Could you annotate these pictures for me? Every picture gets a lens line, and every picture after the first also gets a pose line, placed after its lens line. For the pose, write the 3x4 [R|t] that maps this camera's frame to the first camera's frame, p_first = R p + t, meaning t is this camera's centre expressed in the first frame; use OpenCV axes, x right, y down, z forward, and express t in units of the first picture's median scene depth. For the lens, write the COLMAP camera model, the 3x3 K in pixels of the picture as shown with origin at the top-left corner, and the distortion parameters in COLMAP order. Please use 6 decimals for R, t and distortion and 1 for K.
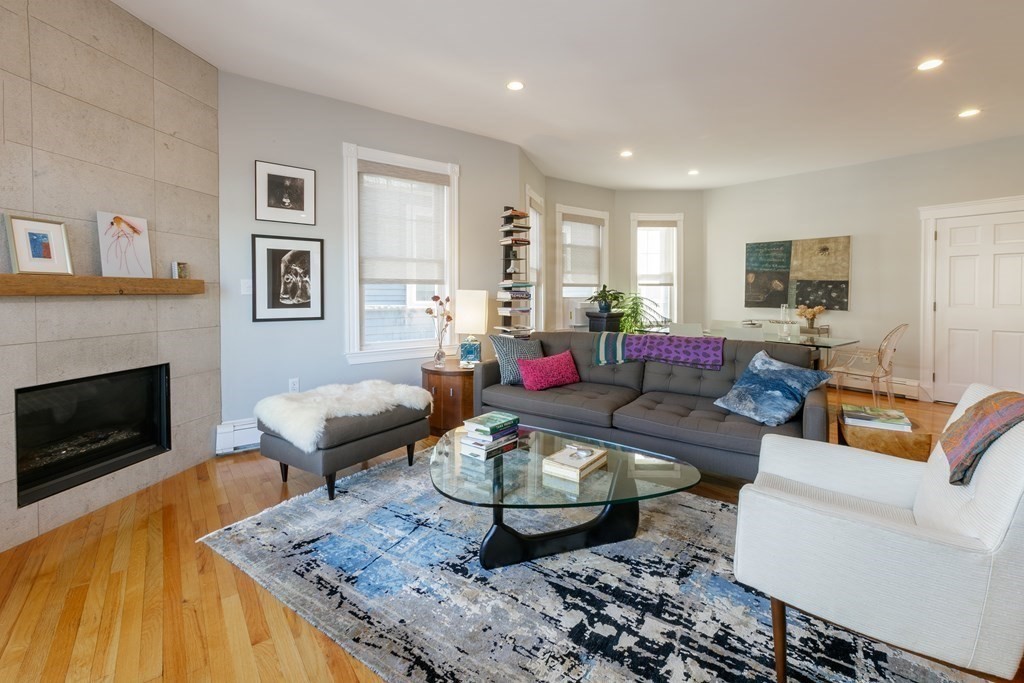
lens RADIAL K [[448.6, 0, 510.8], [0, 448.6, 341.7], [0, 0, 1]] dist [-0.000891, -0.001212]
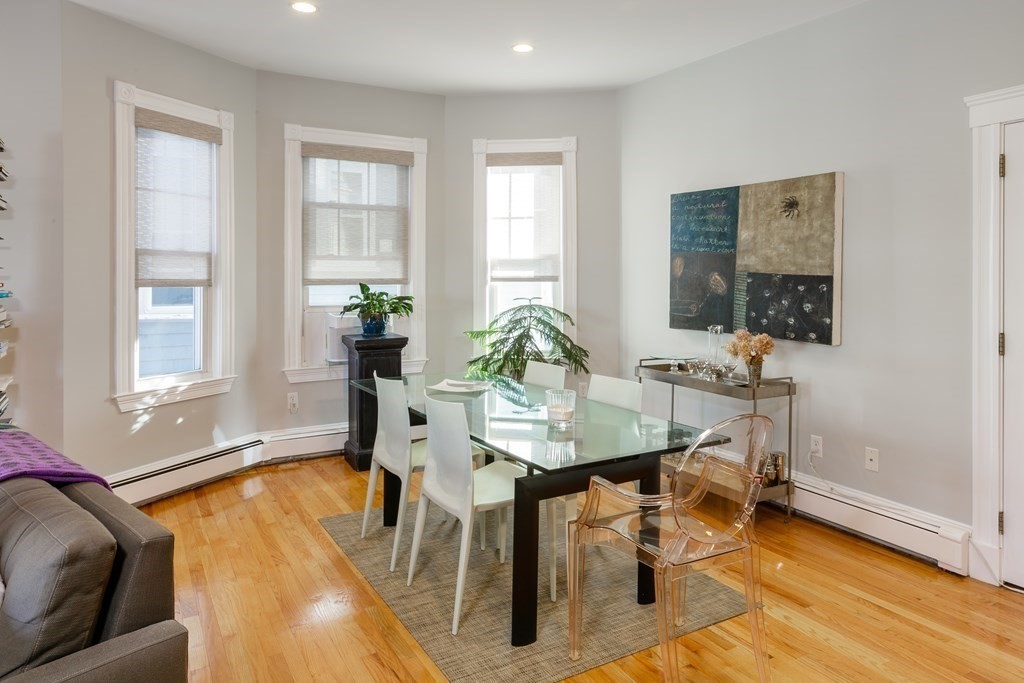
lens RADIAL K [[678.1, 0, 512.5], [0, 678.1, 341.7], [0, 0, 1]] dist [-0.003159, -0.001194]
pose [[0.990448, 0.012076, -0.137360, 0.494660], [-0.014060, 0.999810, -0.013482, -0.054608], [0.137171, 0.015285, 0.990429, 0.285439]]
